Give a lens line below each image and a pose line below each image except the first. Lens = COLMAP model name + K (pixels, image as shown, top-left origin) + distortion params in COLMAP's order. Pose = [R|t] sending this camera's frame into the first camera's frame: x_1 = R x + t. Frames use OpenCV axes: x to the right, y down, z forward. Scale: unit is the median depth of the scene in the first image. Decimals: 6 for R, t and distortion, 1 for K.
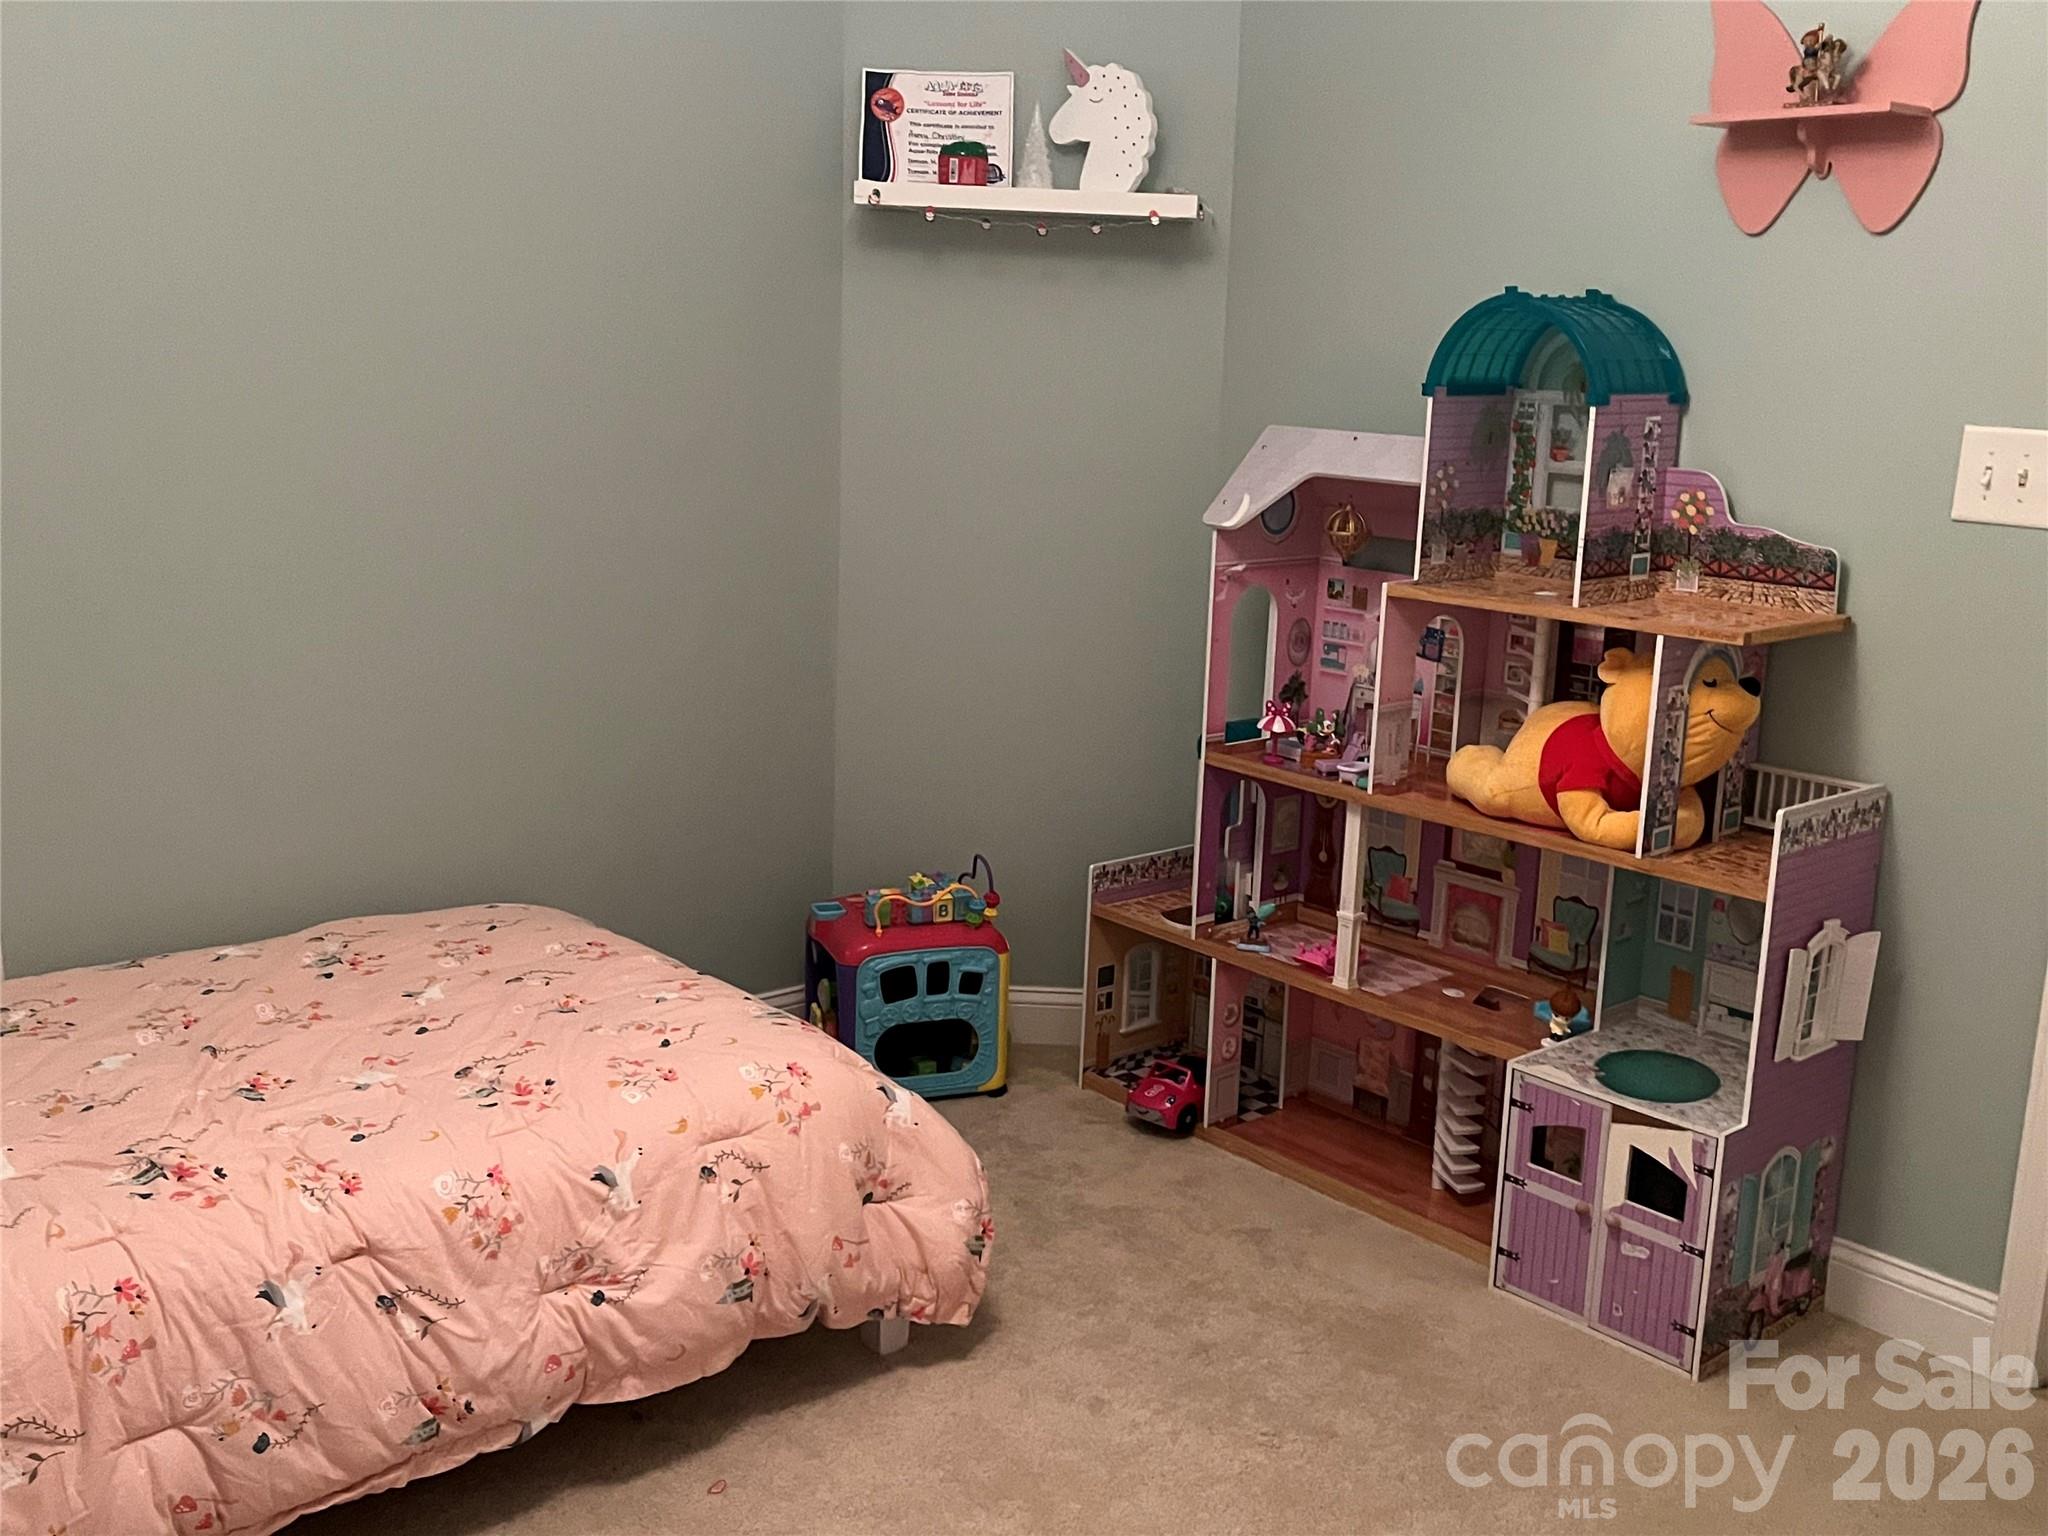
lens RADIAL K [[1967.2, 0, 1022.8], [0, 1967.2, 768.7], [0, 0, 1]] dist [0.003475, 0.000000]
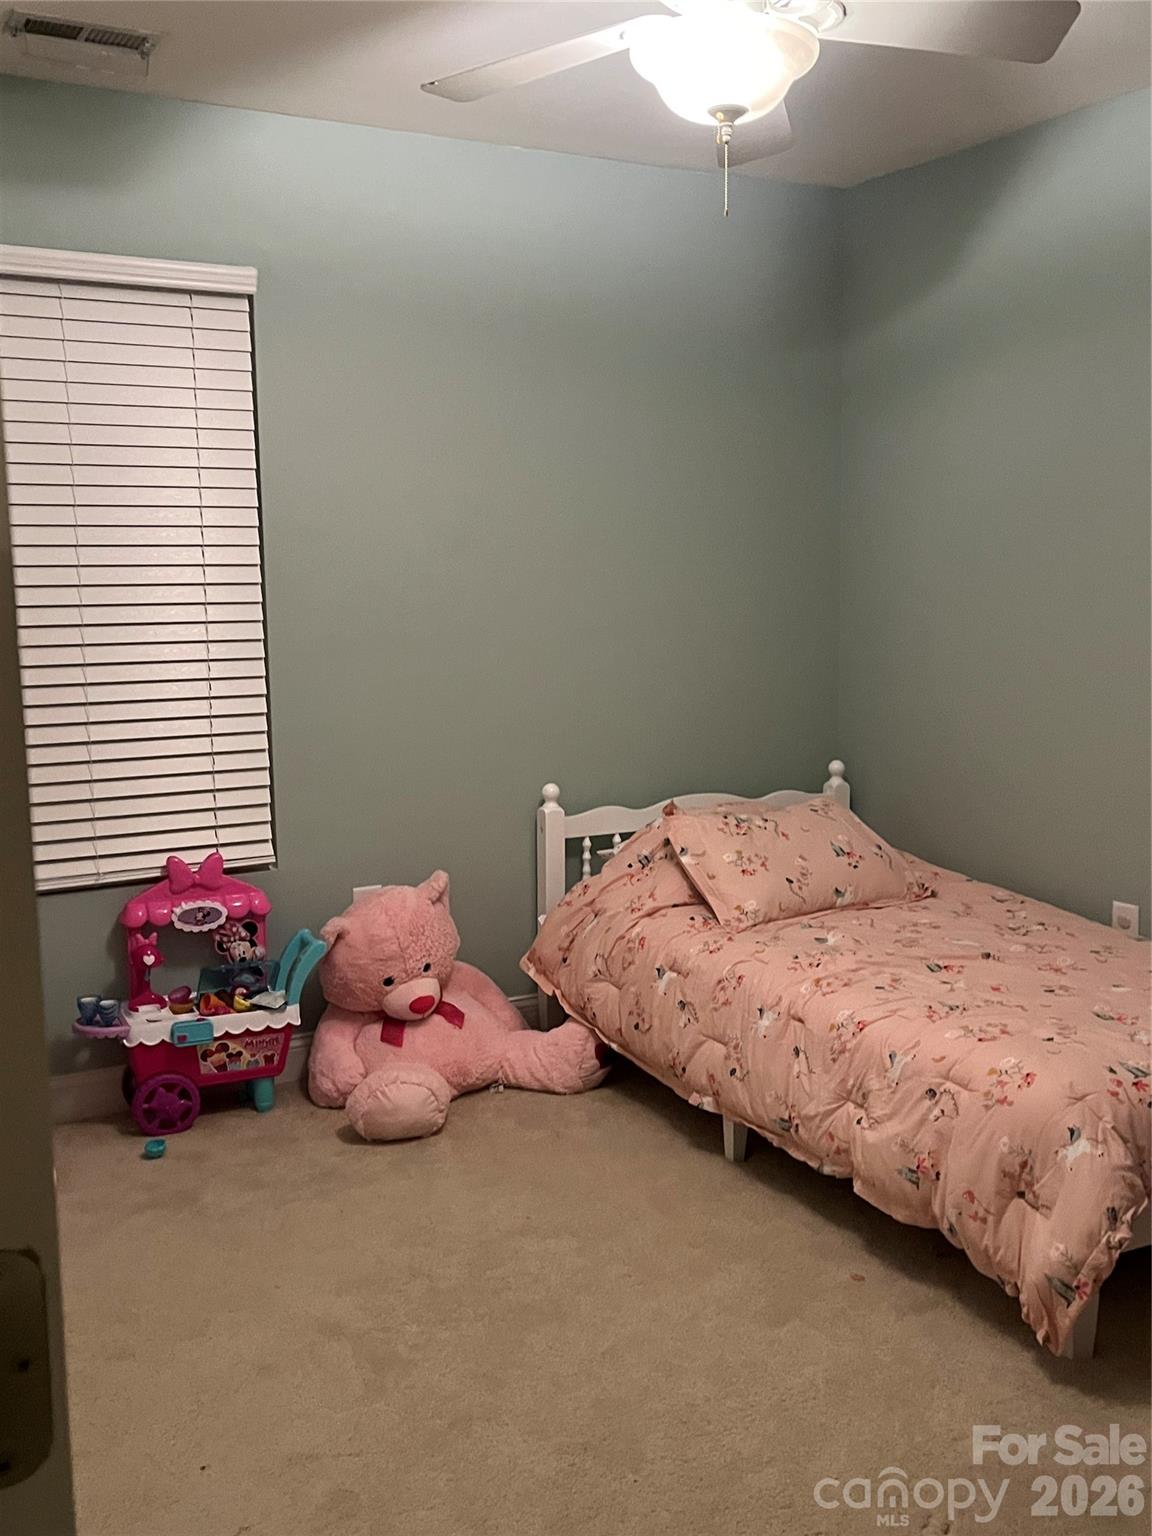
lens RADIAL K [[1475.4, 0, 575.6], [0, 1475.4, 768.0], [0, 0, 1]] dist [0.003475, 0.000000]
pose [[-0.219568, 0.107371, -0.969671, 0.941154], [-0.218127, 0.963361, 0.156064, -0.143627], [0.950900, 0.245778, -0.188103, 0.891187]]
